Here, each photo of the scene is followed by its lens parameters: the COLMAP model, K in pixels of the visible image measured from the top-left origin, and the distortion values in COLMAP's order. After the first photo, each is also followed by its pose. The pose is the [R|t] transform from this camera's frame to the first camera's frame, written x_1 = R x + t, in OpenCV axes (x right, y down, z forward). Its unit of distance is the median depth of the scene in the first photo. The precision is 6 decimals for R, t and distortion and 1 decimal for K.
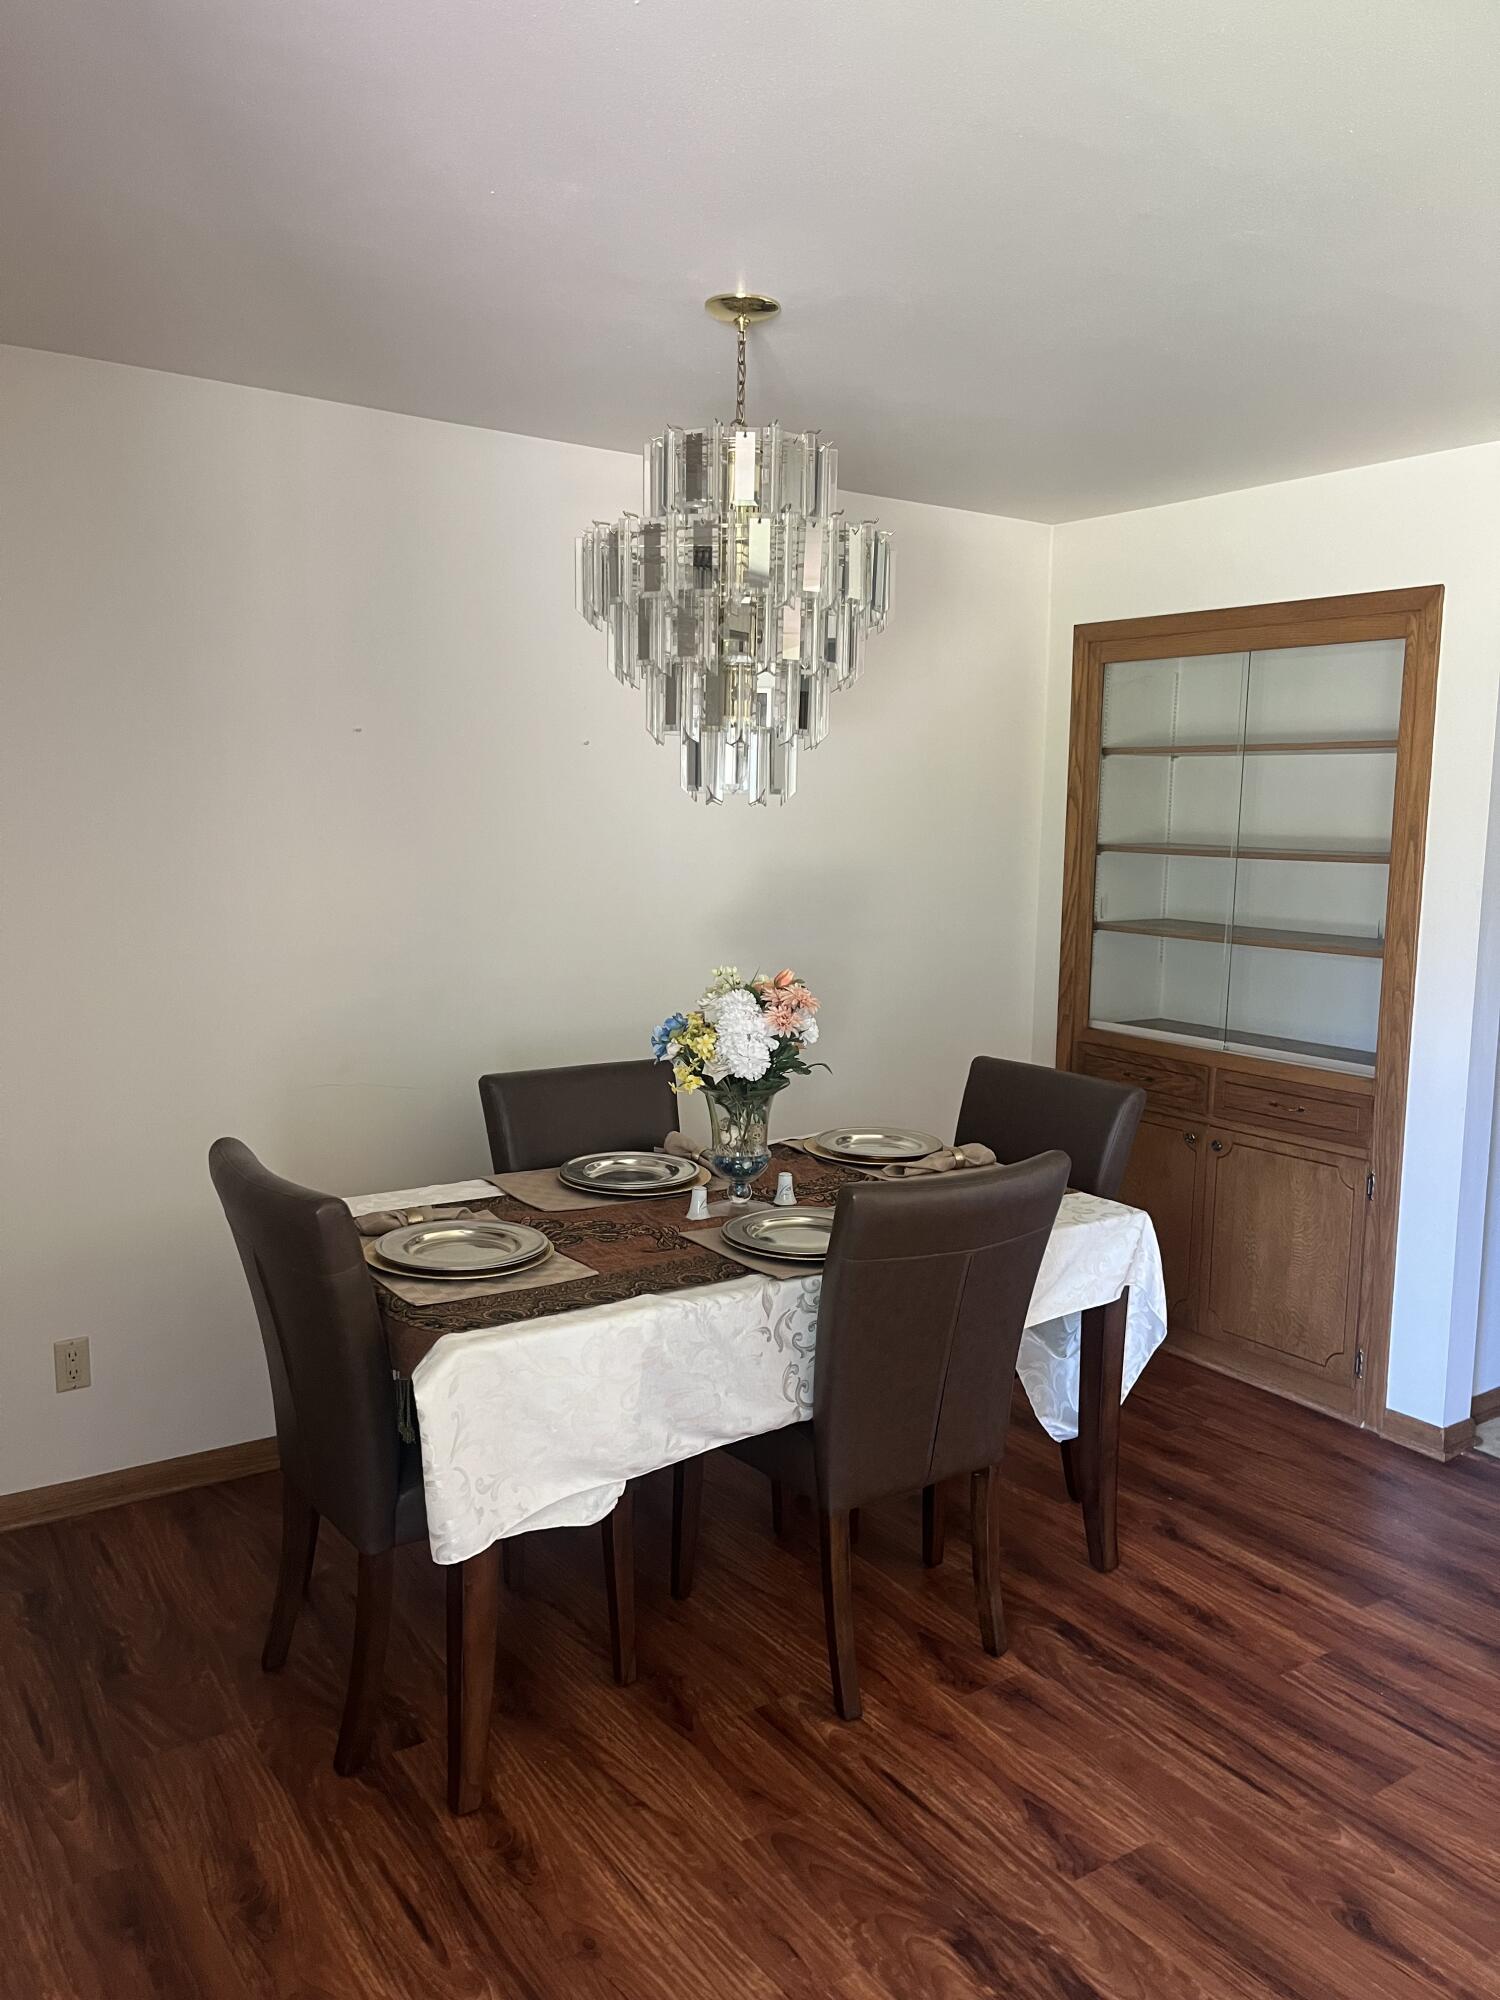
lens RADIAL K [[1559.9, 0, 750.0], [0, 1559.9, 1000.0], [0, 0, 1]] dist [0.105285, -0.169255]
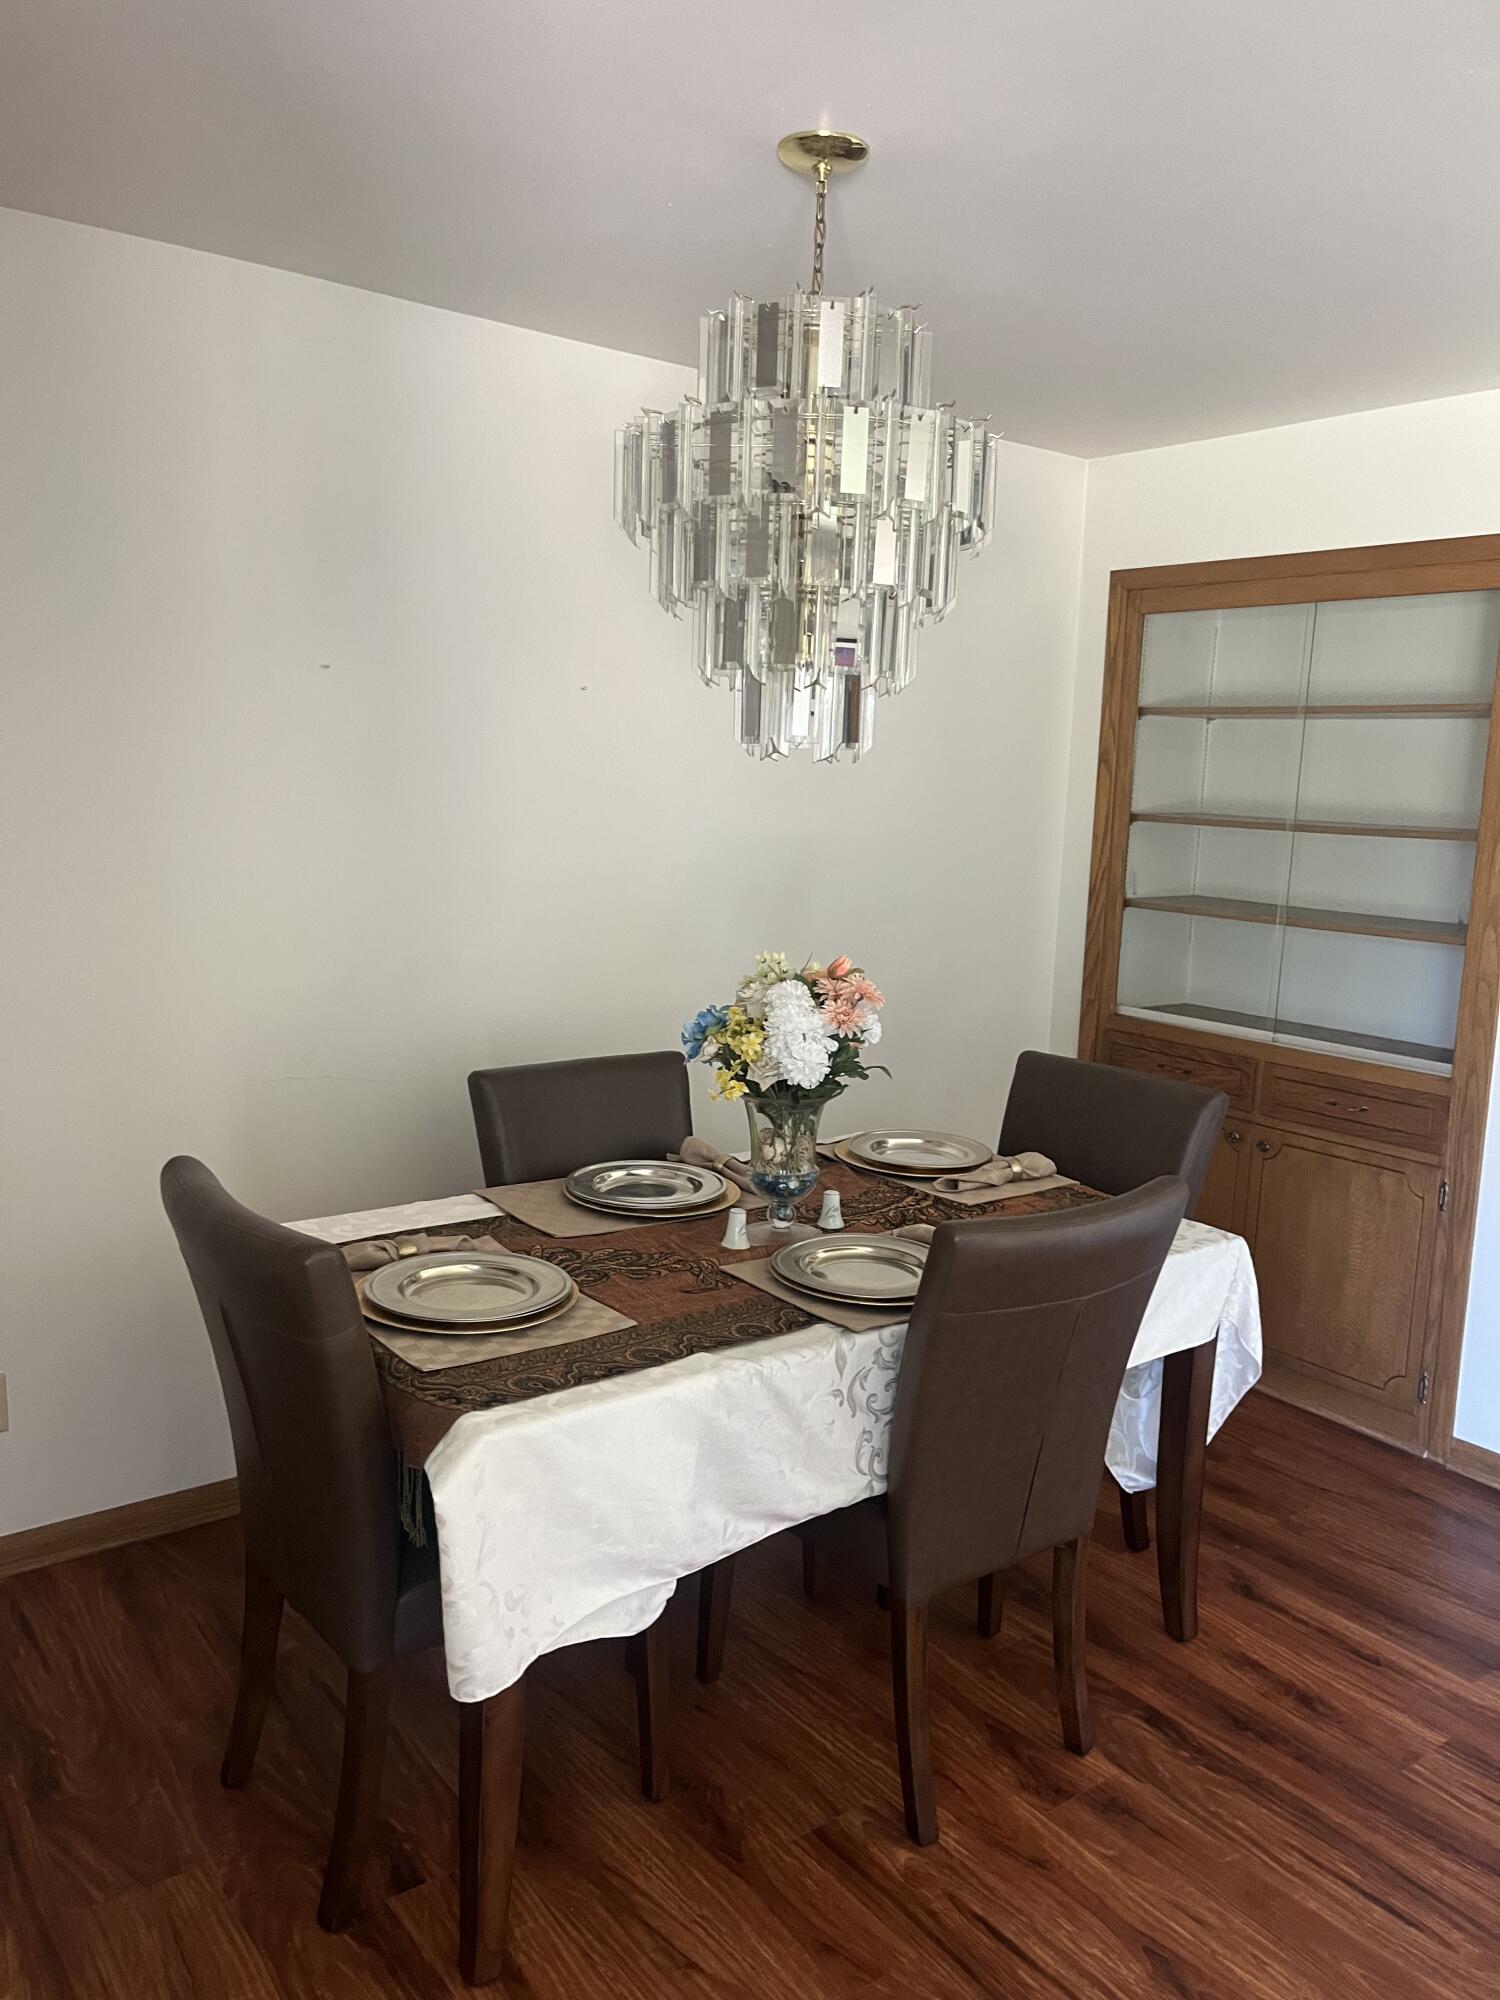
lens RADIAL K [[1559.9, 0, 750.0], [0, 1559.9, 1000.0], [0, 0, 1]] dist [0.105285, -0.169255]
pose [[0.998648, 0.011223, 0.050760, -0.077068], [-0.012493, 0.999615, 0.024770, -0.017875], [-0.050463, -0.025371, 0.998404, 0.161018]]
